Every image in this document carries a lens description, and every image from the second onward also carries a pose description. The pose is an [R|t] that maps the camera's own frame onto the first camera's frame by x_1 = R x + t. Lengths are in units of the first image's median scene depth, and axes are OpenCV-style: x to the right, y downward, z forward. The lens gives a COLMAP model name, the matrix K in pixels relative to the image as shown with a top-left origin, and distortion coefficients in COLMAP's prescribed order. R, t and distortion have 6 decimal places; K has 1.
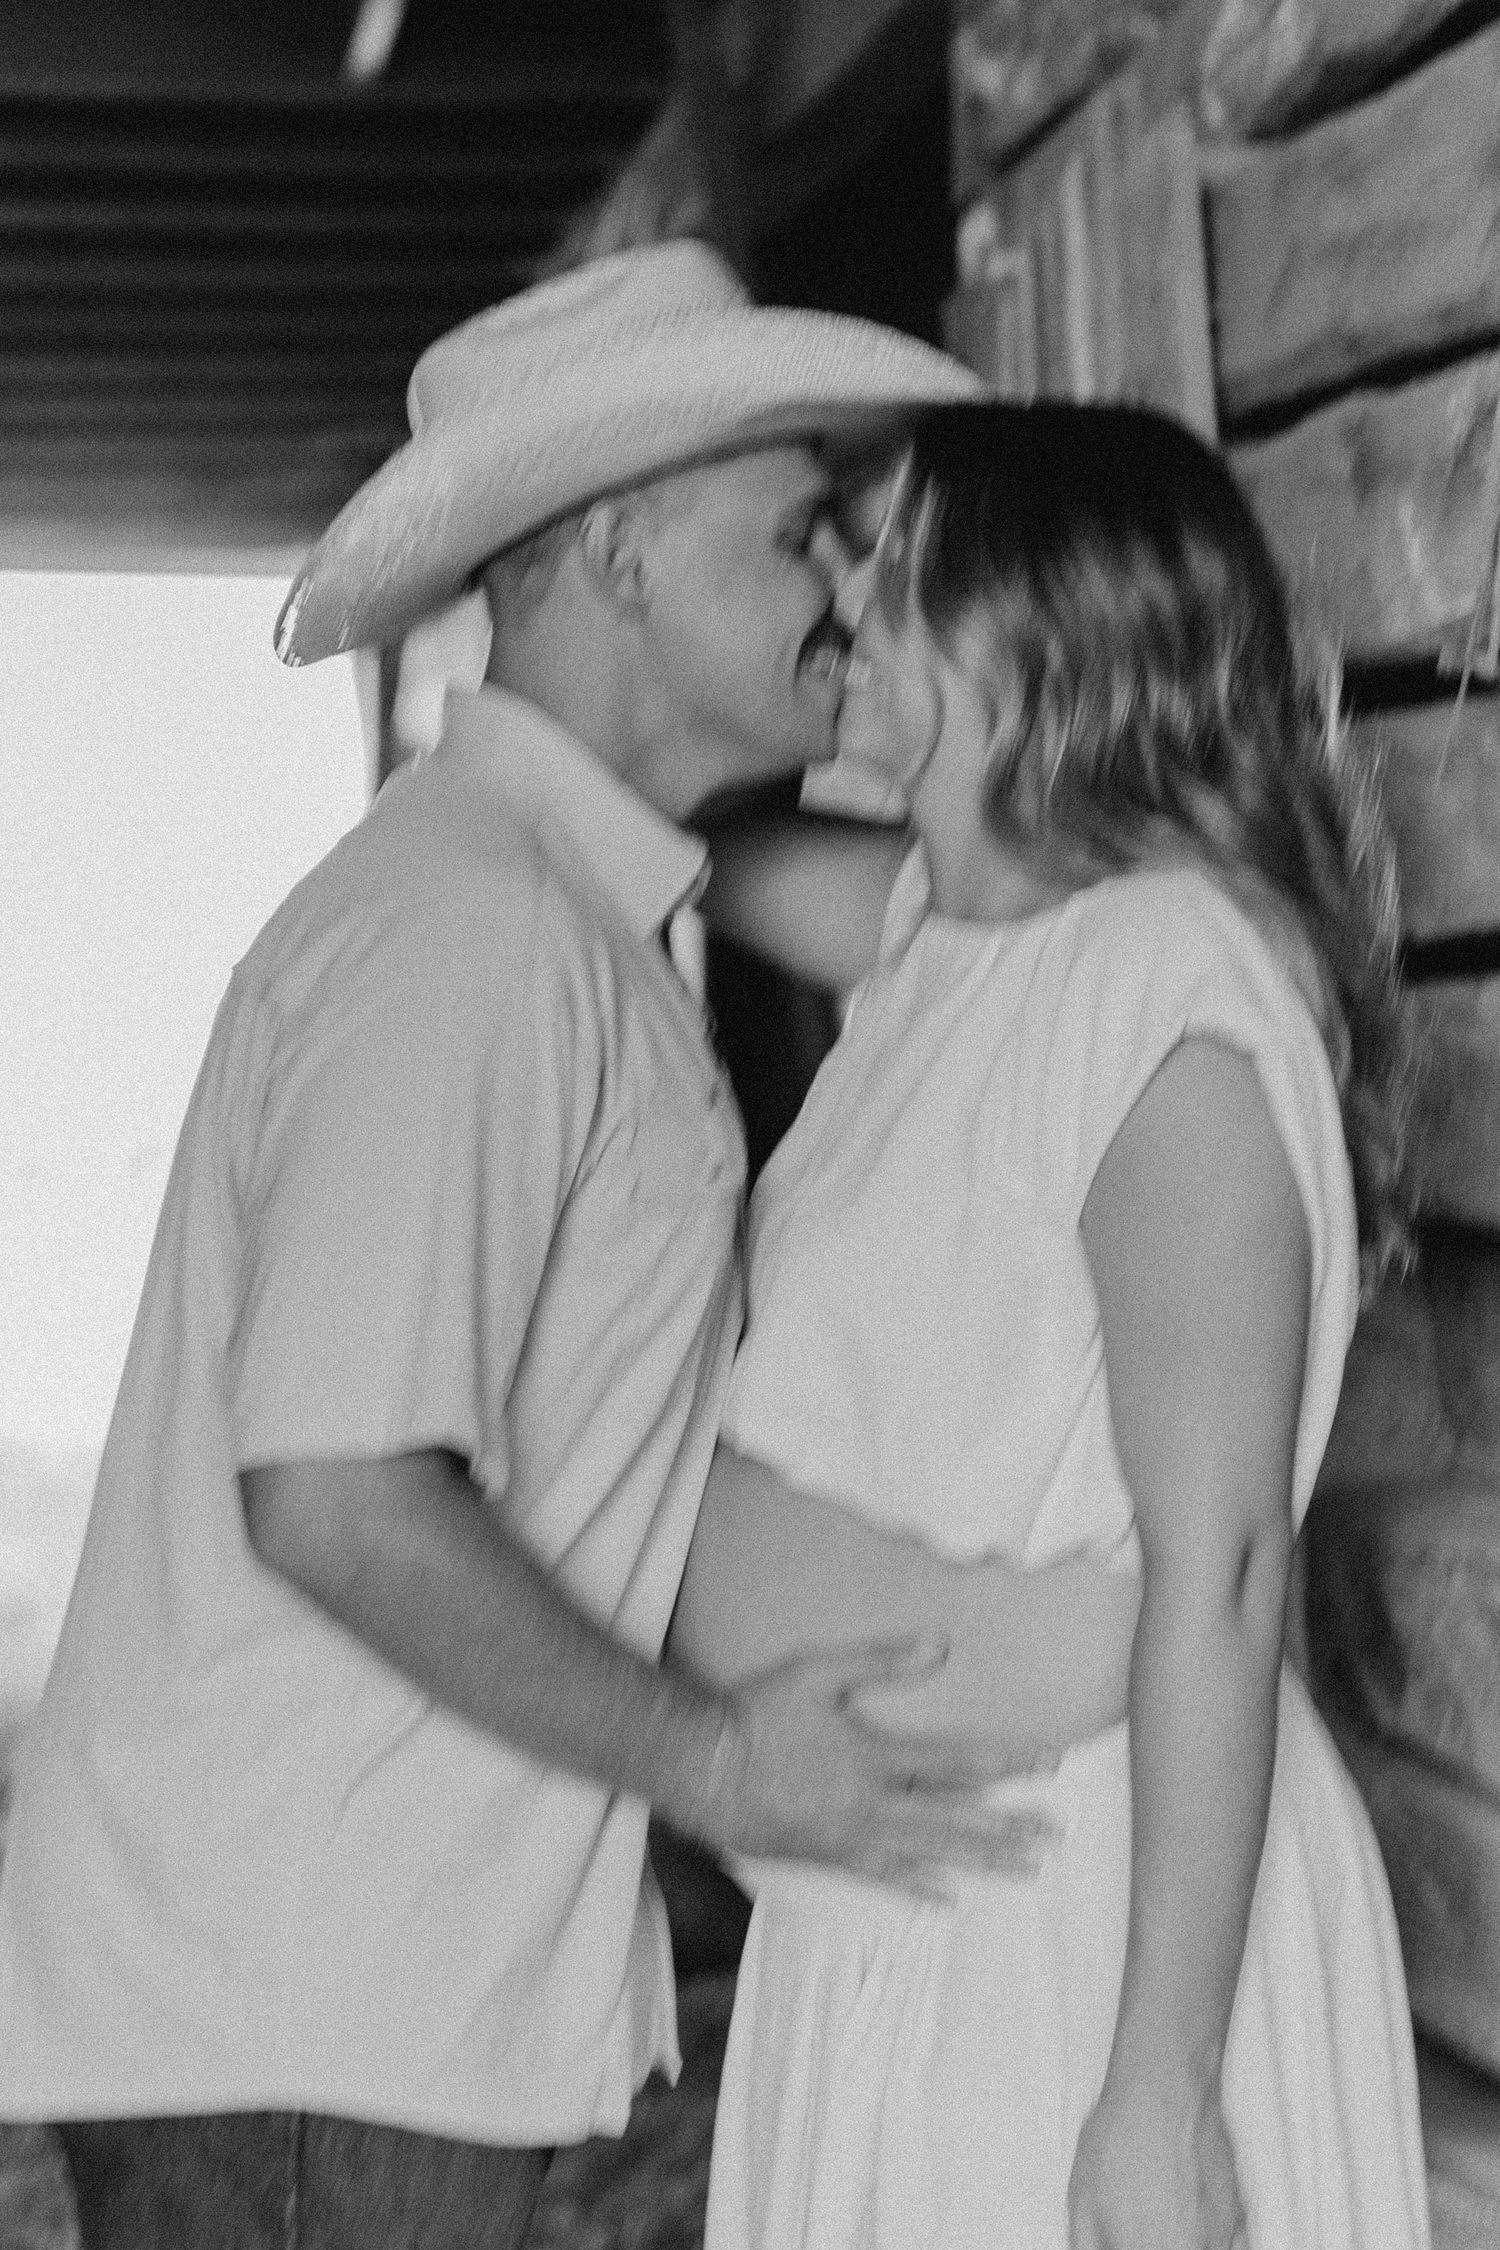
lens RADIAL K [[5062.5, 0, 667.5], [0, 5062.5, 1075.4], [0, 0, 1]] dist [0.230175, 0.162620]
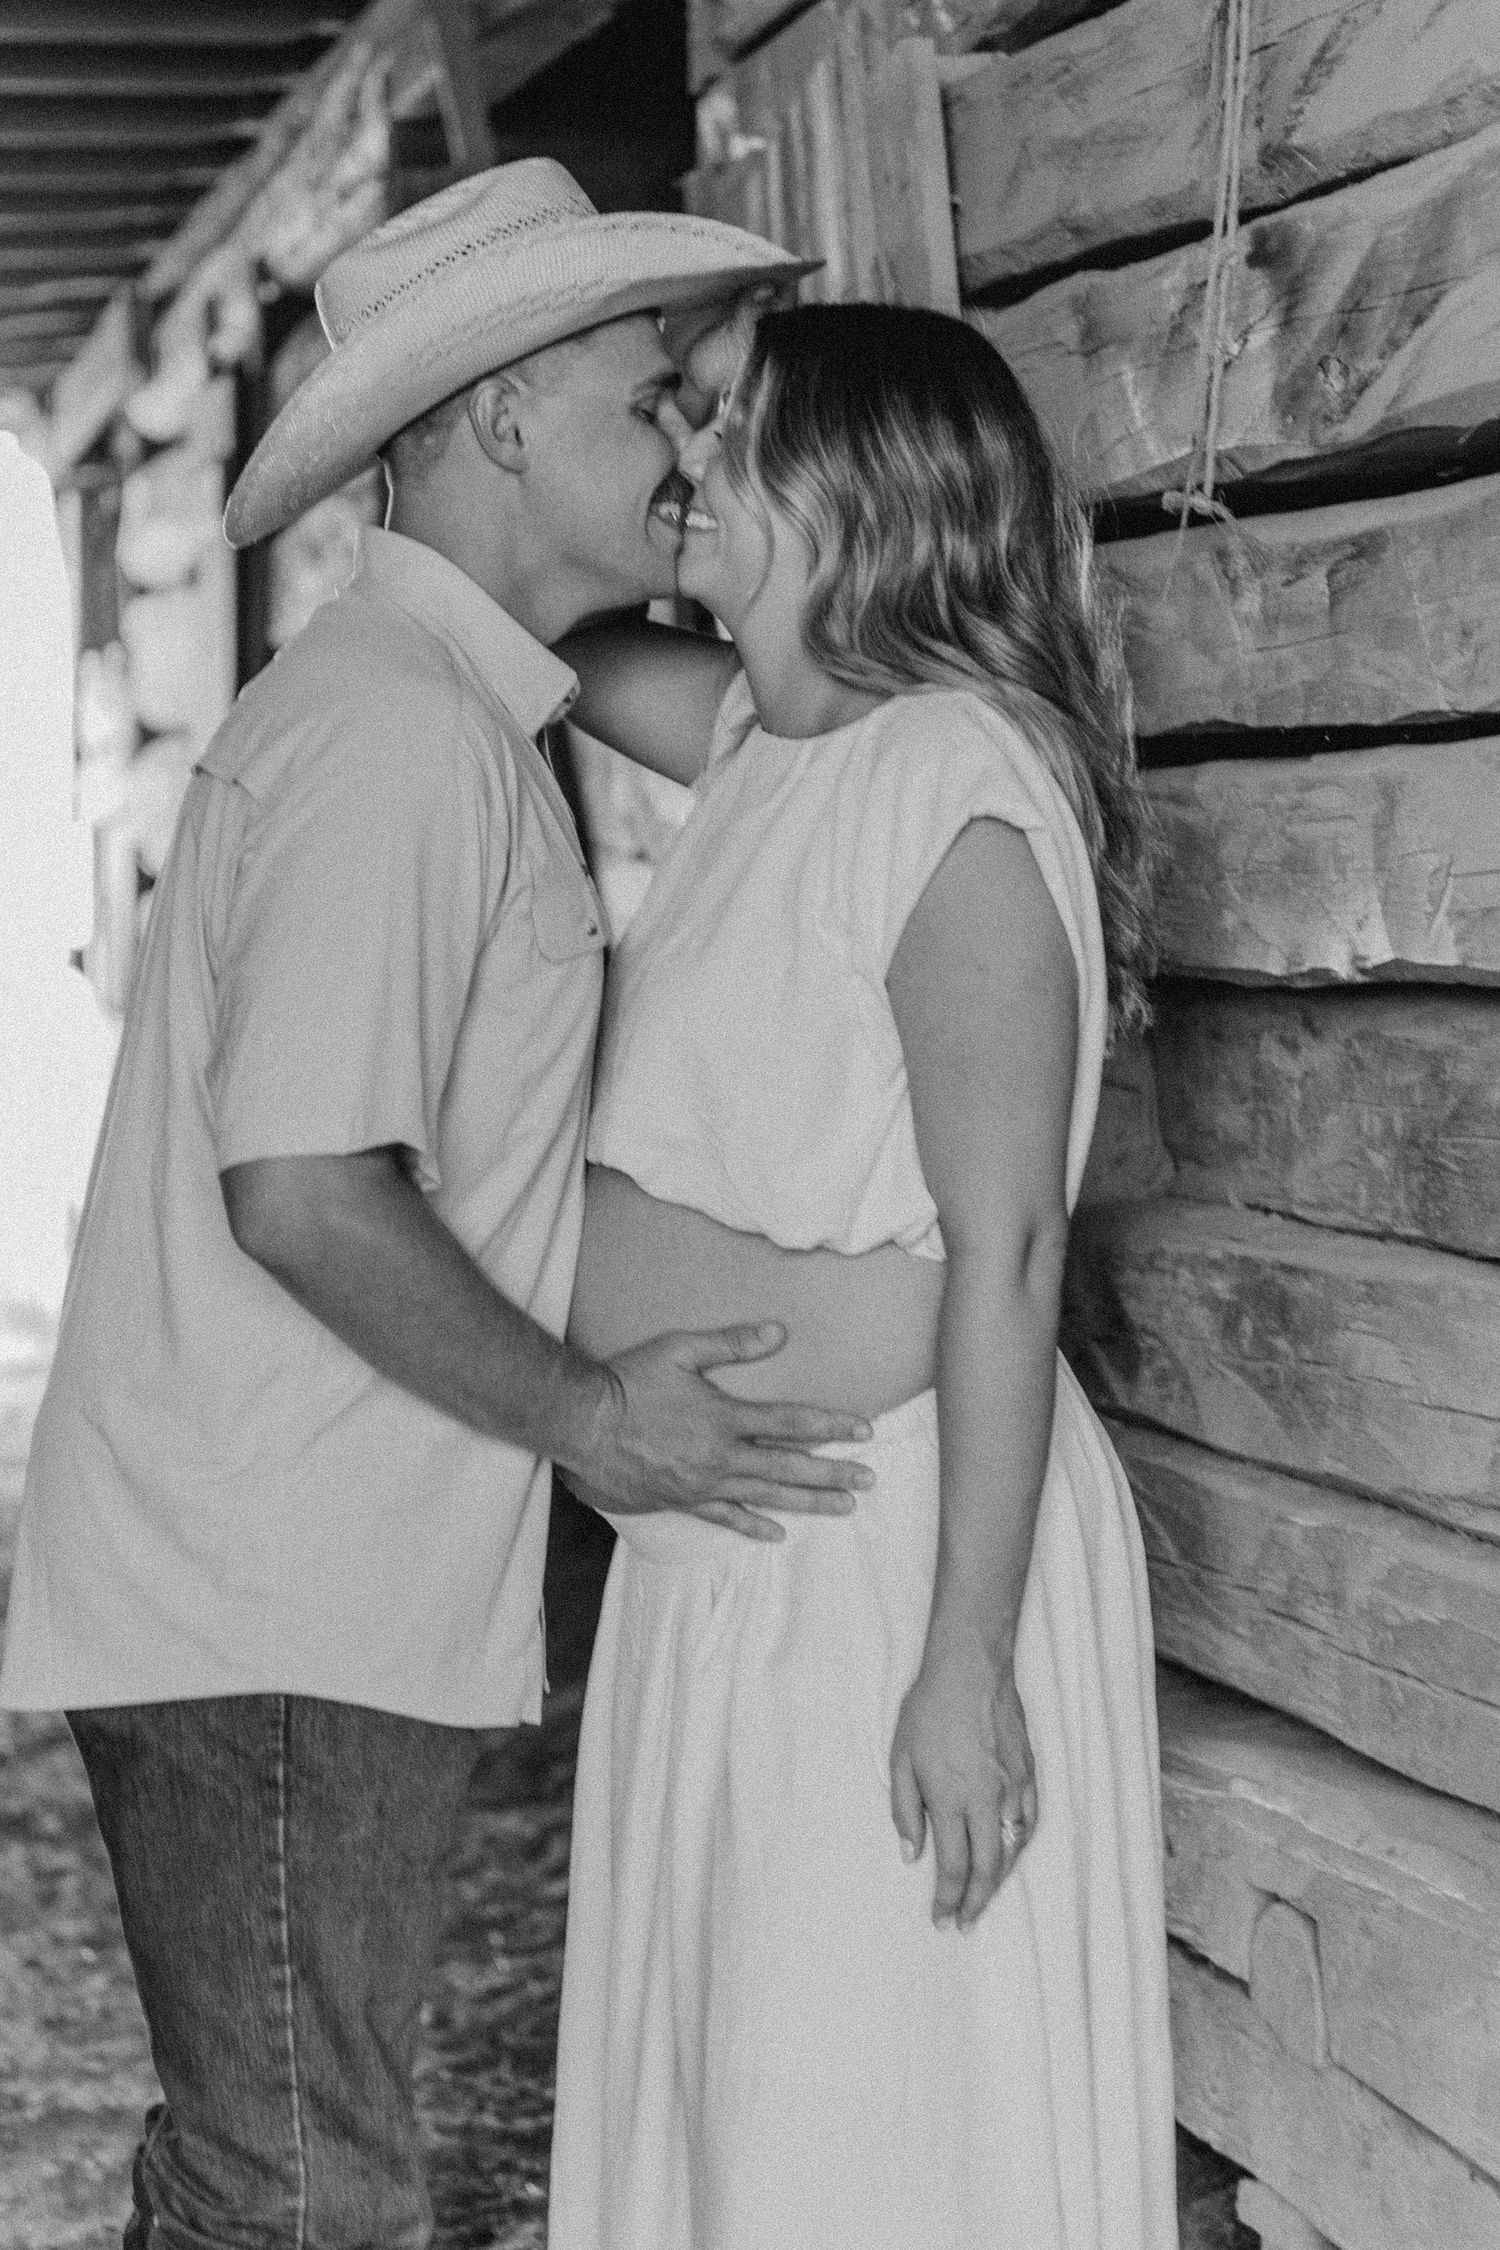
lens RADIAL K [[5301.3, 0, 749.5], [0, 5301.3, 967.1], [0, 0, 1]] dist [0.059760, -0.115952]
pose [[0.996685, -0.014656, 0.080021, -0.052445], [0.014276, 0.999884, 0.005325, 0.020171], [-0.080090, -0.004165, 0.996779, -0.254645]]
